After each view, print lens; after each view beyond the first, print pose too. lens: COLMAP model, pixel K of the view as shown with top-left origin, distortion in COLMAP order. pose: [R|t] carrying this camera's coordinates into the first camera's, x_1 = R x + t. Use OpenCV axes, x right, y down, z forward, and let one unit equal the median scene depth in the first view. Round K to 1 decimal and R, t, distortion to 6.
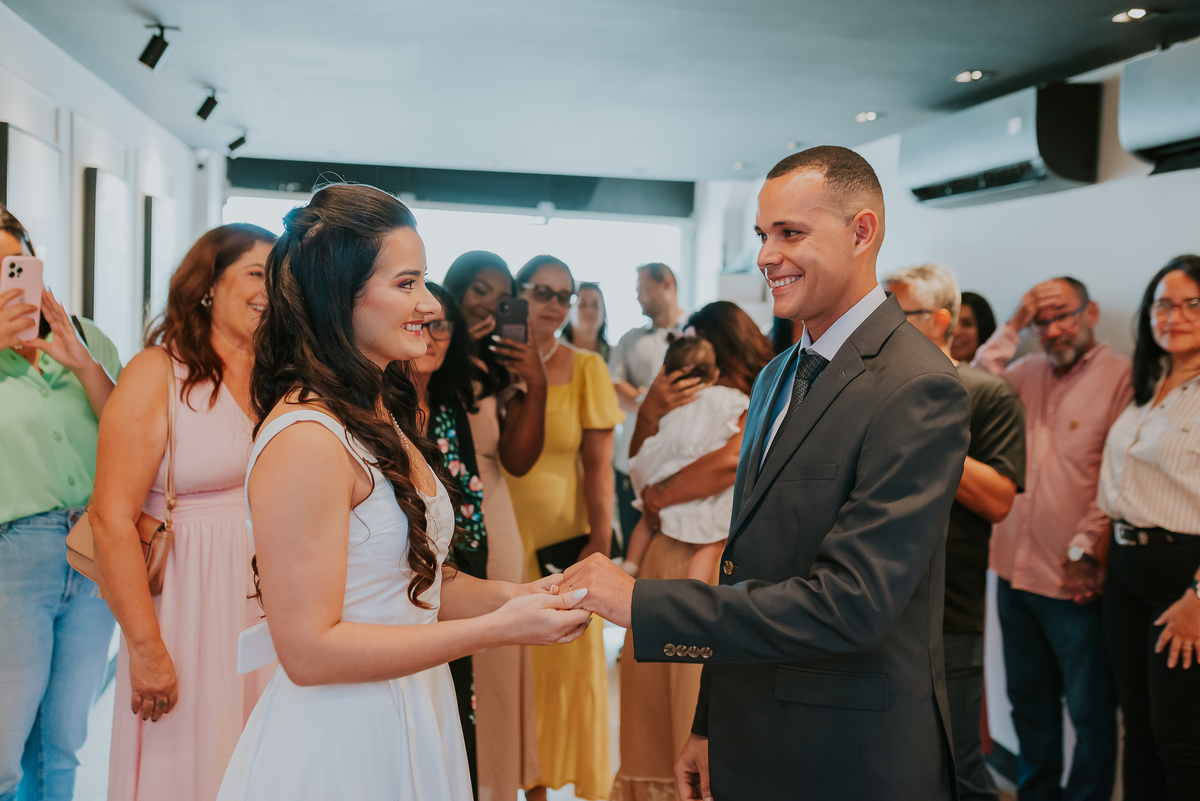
lens RADIAL K [[1216.1, 0, 585.8], [0, 1216.1, 442.2], [0, 0, 1]] dist [-0.010054, 0.010796]
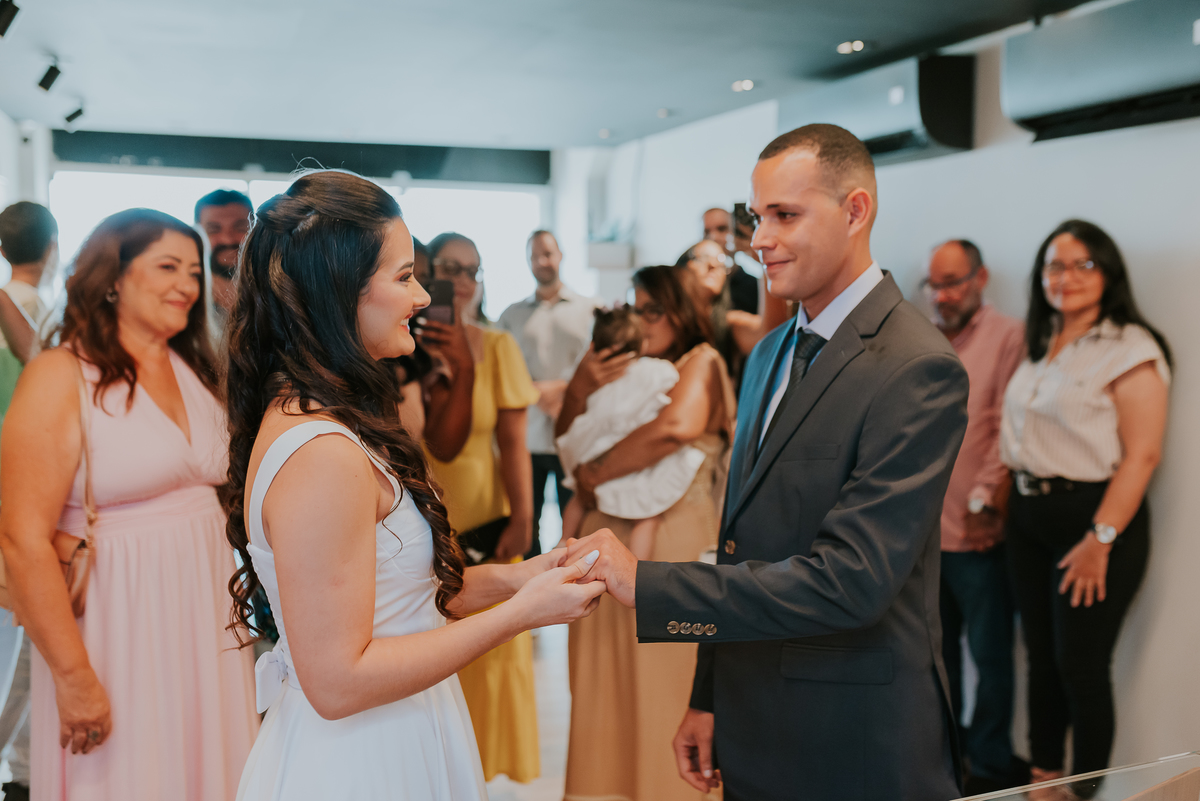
lens RADIAL K [[1205.0, 0, 604.3], [0, 1205.0, 435.6], [0, 0, 1]] dist [-0.007241, 0.010145]
pose [[0.982645, -0.054406, 0.177340, -0.102869], [0.049494, 0.998261, 0.032005, -0.018572], [-0.178773, -0.022673, 0.983629, 0.032339]]
